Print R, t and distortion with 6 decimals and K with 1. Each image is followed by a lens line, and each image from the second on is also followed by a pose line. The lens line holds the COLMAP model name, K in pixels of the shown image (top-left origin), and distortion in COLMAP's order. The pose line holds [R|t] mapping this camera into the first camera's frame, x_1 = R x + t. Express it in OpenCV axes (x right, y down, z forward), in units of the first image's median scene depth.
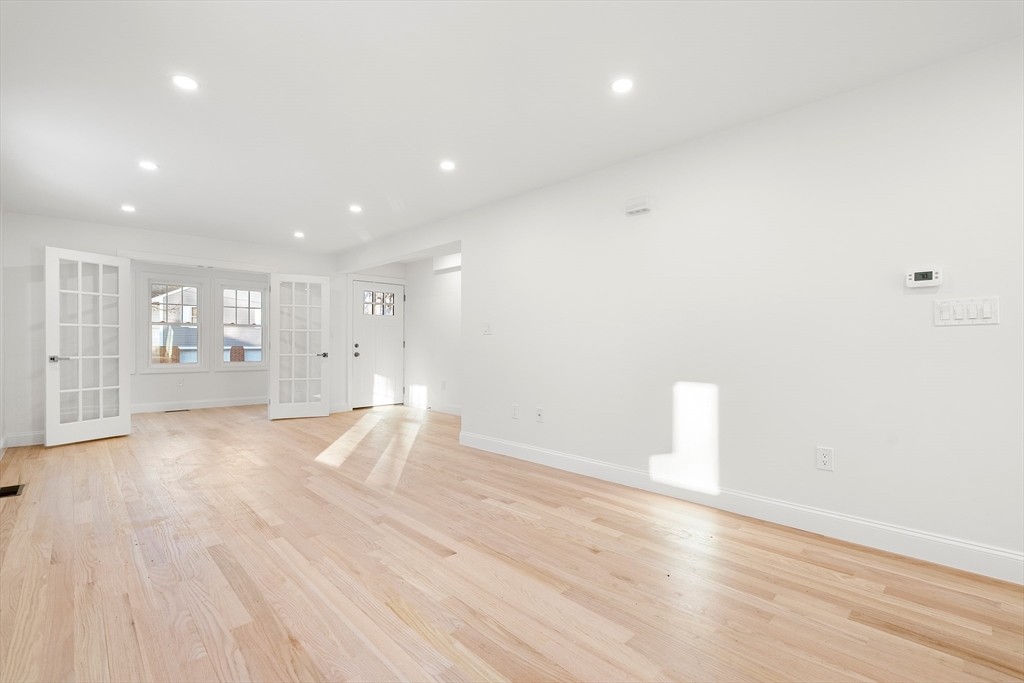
lens RADIAL K [[463.0, 0, 512.0], [0, 463.0, 345.7], [0, 0, 1]] dist [-0.004719, 0.001188]
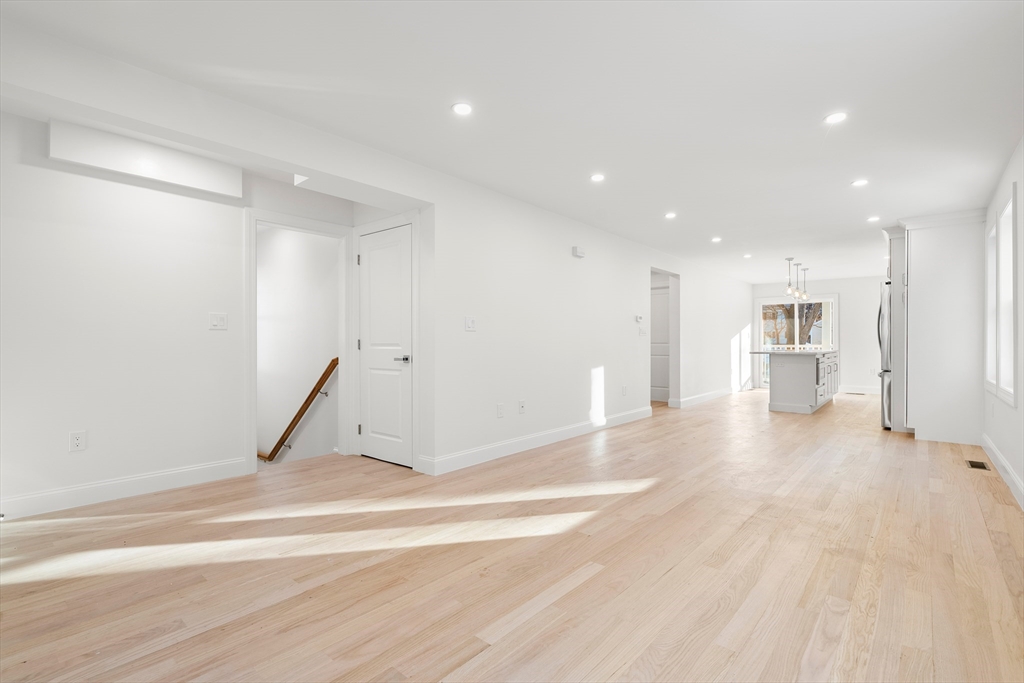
lens RADIAL K [[481.8, 0, 508.9], [0, 481.8, 342.1], [0, 0, 1]] dist [-0.000835, -0.002601]
pose [[-0.096243, 0.000223, 0.995358, -1.111281], [0.004631, 0.999989, 0.000224, -0.005829], [-0.995347, 0.004631, -0.096243, 1.175416]]
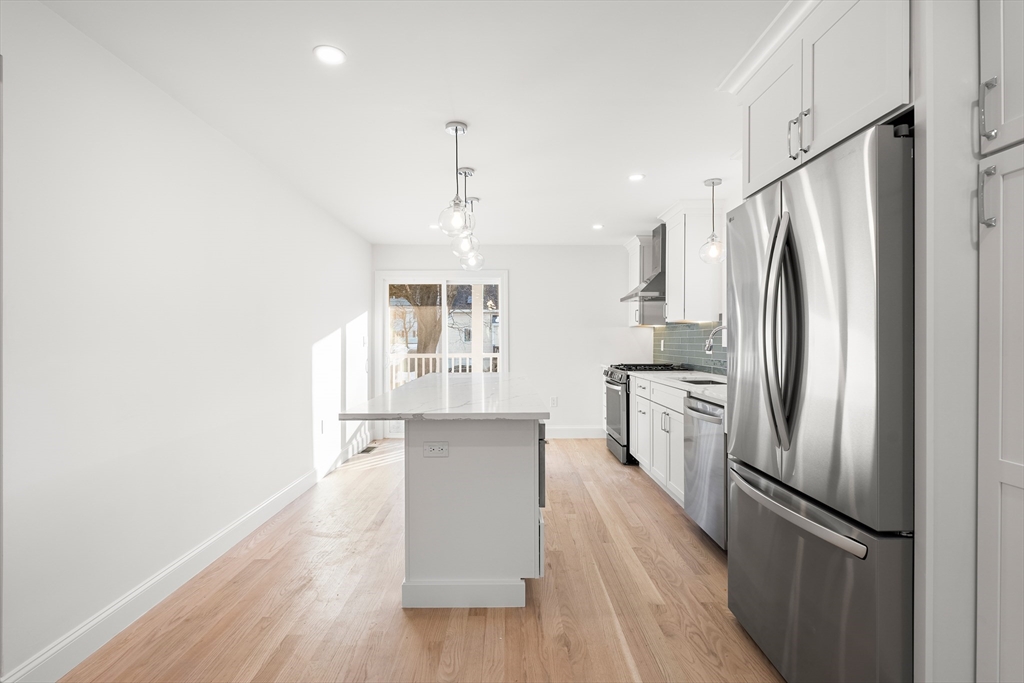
lens RADIAL K [[481.8, 0, 516.6], [0, 481.8, 341.6], [0, 0, 1]] dist [-0.000835, -0.002601]
pose [[-0.731734, -0.003158, 0.681583, 0.202036], [0.003064, 0.999964, 0.007923, -0.042962], [-0.681584, 0.007886, -0.731698, 0.292257]]
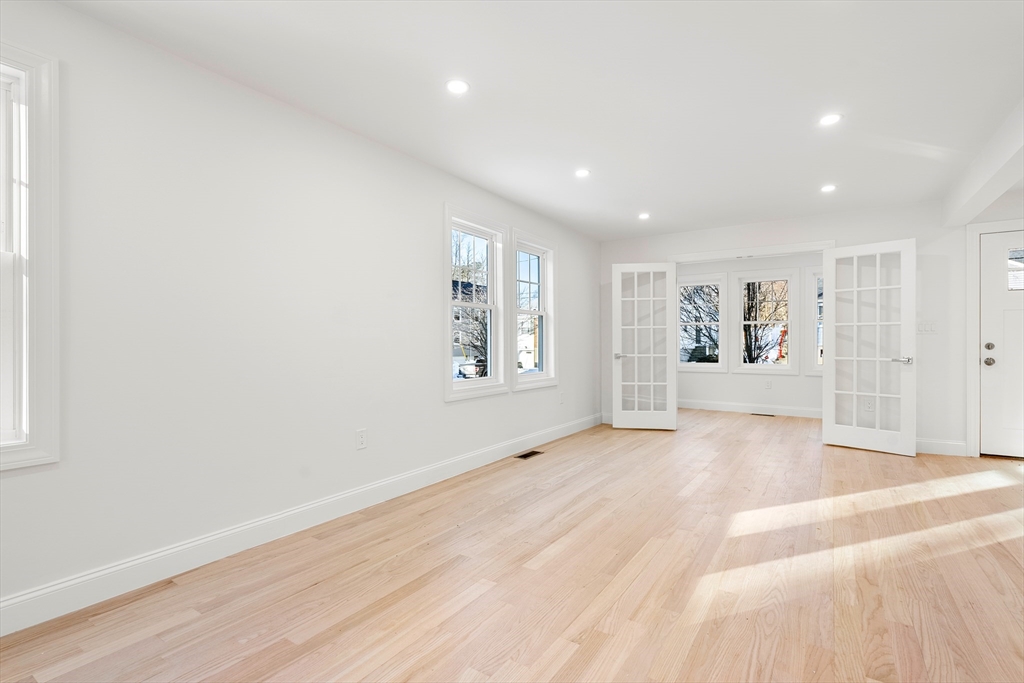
lens RADIAL K [[481.8, 0, 510.5], [0, 481.8, 341.2], [0, 0, 1]] dist [-0.000835, -0.002601]
pose [[0.223147, -0.005187, -0.974771, 0.212486], [-0.001599, 0.999983, -0.005688, -0.003719], [0.974783, 0.002828, 0.223135, 0.531652]]
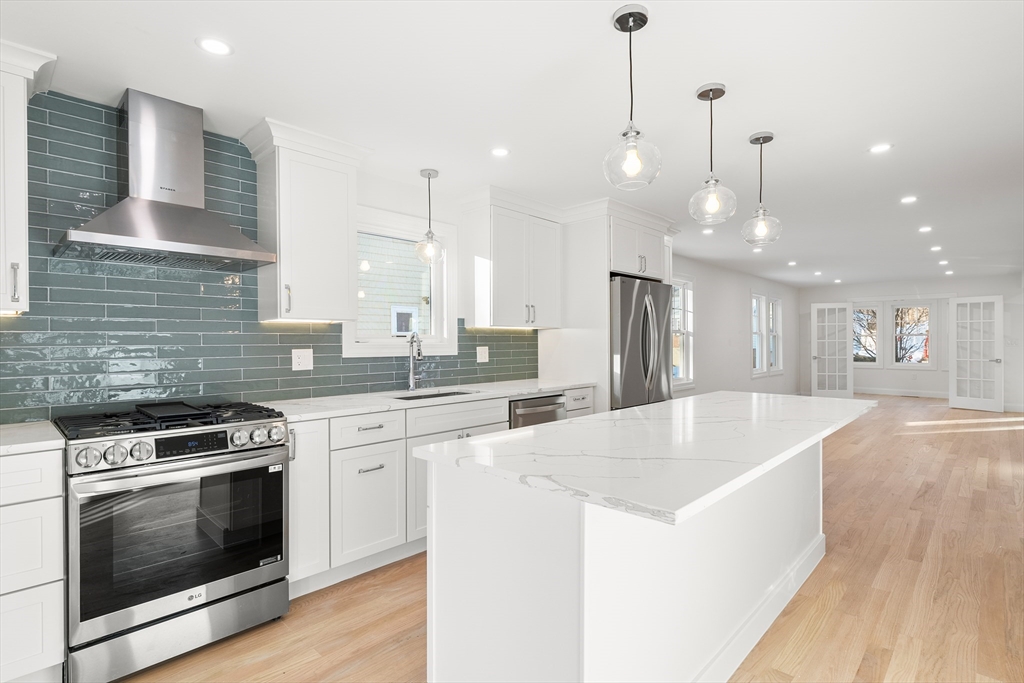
lens RADIAL K [[481.8, 0, 525.5], [0, 481.8, 339.4], [0, 0, 1]] dist [-0.000835, -0.002601]
pose [[0.040584, -0.006047, -0.999158, 1.343257], [-0.000112, 0.999982, -0.006056, -0.047468], [0.999176, 0.000358, 0.040583, -0.468065]]
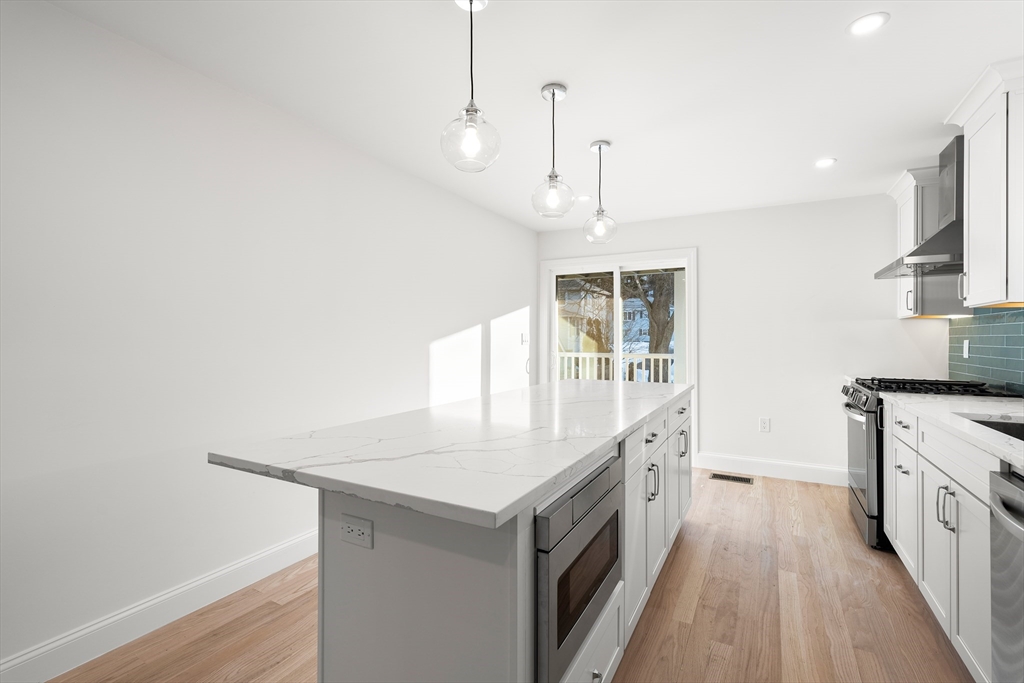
lens RADIAL K [[463.0, 0, 512.9], [0, 463.0, 333.9], [0, 0, 1]] dist [-0.004719, 0.001188]
pose [[-0.301988, 0.004830, 0.953299, 0.322875], [-0.000593, 0.999986, -0.005254, -0.041104], [-0.953311, -0.002152, -0.301981, -0.032878]]
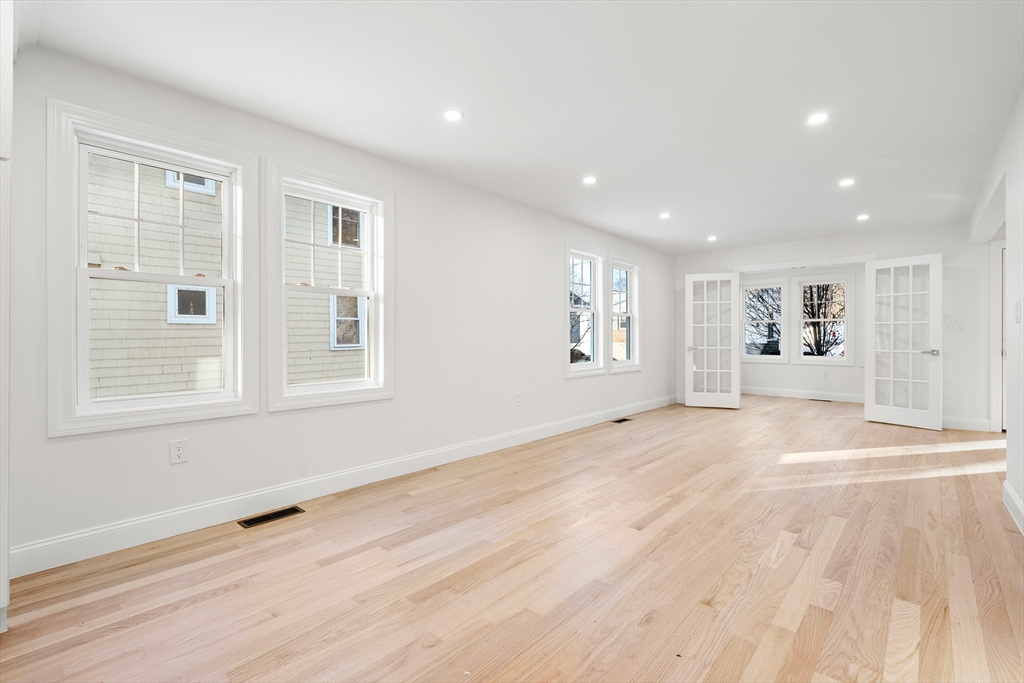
lens RADIAL K [[463.0, 0, 512.3], [0, 463.0, 337.5], [0, 0, 1]] dist [-0.004719, 0.001188]
pose [[0.083224, -0.001651, -0.996530, 0.554775], [-0.003763, 0.999991, -0.001971, -0.002229], [0.996524, 0.003914, 0.083217, 0.357014]]
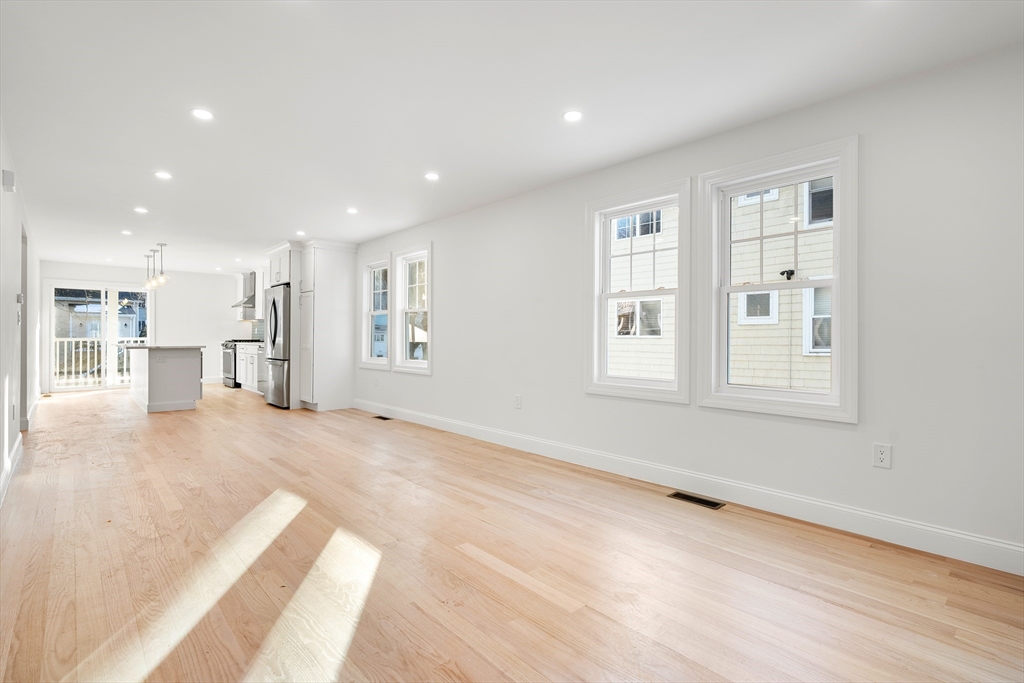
lens RADIAL K [[481.8, 0, 519.5], [0, 481.8, 337.5], [0, 0, 1]] dist [-0.000835, -0.002601]
pose [[-0.999968, -0.005638, 0.005625, -0.621878], [-0.005599, 0.999961, 0.006891, -0.010357], [-0.005663, 0.006860, -0.999960, 1.634548]]
